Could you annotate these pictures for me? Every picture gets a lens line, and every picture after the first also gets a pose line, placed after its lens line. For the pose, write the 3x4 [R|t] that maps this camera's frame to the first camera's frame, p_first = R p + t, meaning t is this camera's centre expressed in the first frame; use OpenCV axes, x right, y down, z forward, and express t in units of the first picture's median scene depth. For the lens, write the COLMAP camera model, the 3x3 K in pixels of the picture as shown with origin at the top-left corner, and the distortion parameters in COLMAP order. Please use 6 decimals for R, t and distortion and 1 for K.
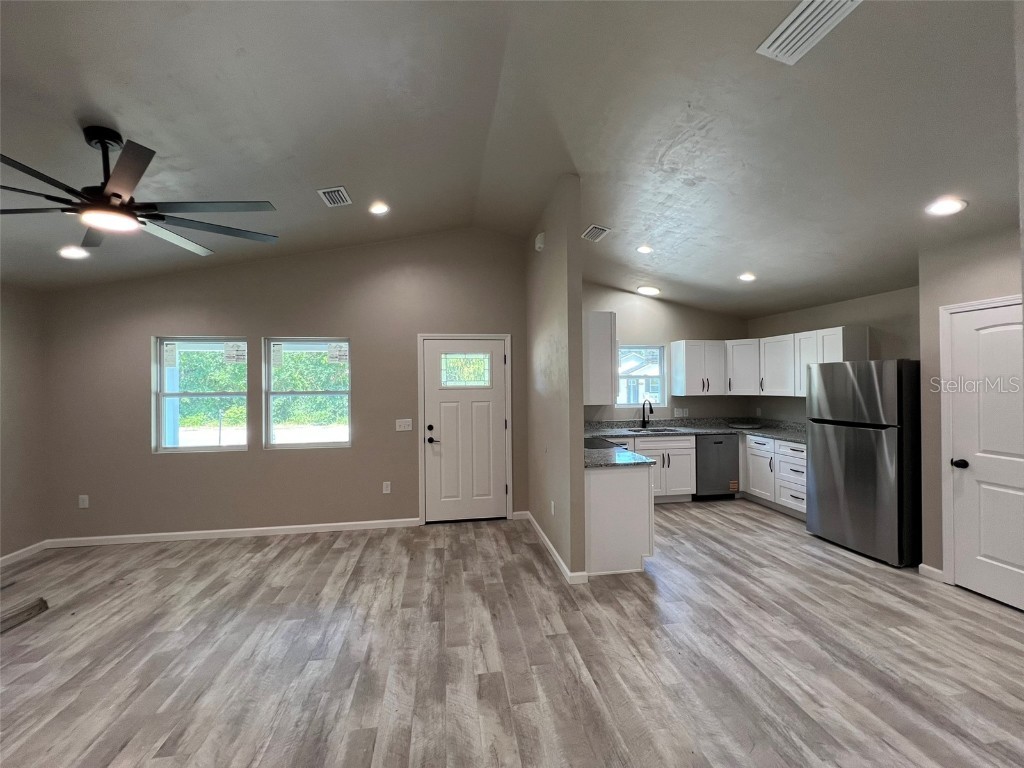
lens RADIAL K [[410.3, 0, 509.2], [0, 410.3, 380.3], [0, 0, 1]] dist [-0.003618, 0.001362]
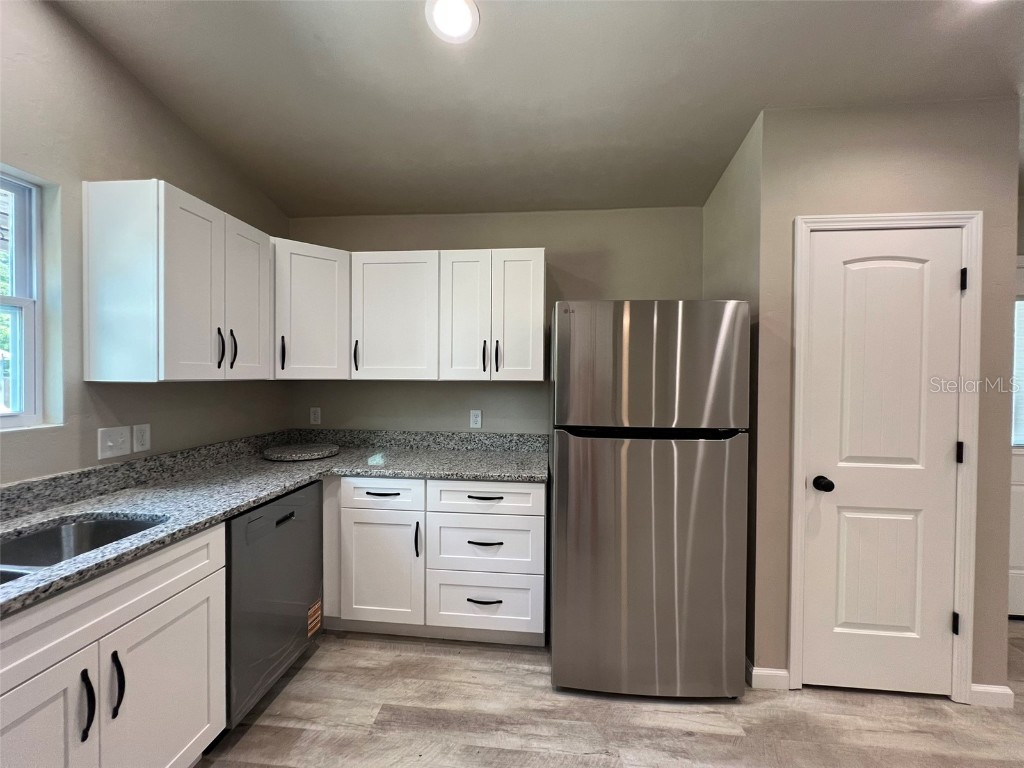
lens RADIAL K [[410.3, 0, 513.7], [0, 410.3, 380.9], [0, 0, 1]] dist [-0.003618, 0.001362]
pose [[0.256601, -0.002257, 0.966515, 0.281906], [-0.017933, 0.999814, 0.007096, 0.039603], [-0.966351, -0.019153, 0.256513, 0.888983]]
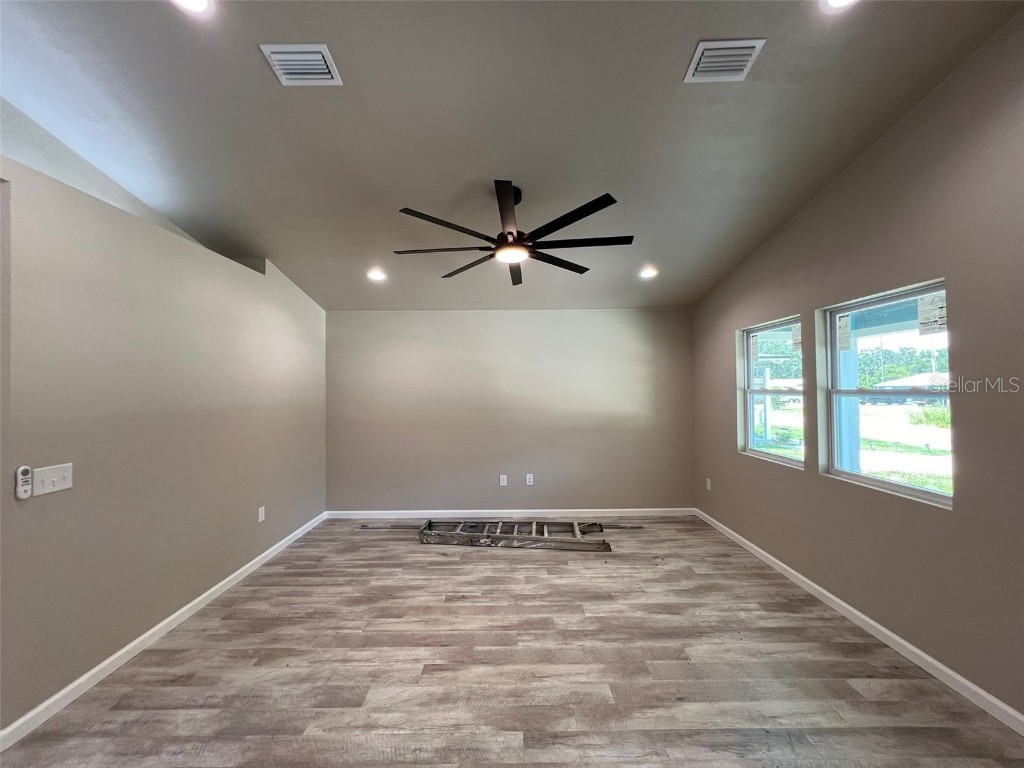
lens RADIAL K [[410.3, 0, 508.9], [0, 410.3, 382.8], [0, 0, 1]] dist [-0.003618, 0.001362]
pose [[-0.157736, -0.004917, -0.987469, 0.154872], [0.018887, 0.999790, -0.007995, 0.012266], [0.987301, -0.019912, -0.157610, 0.587895]]
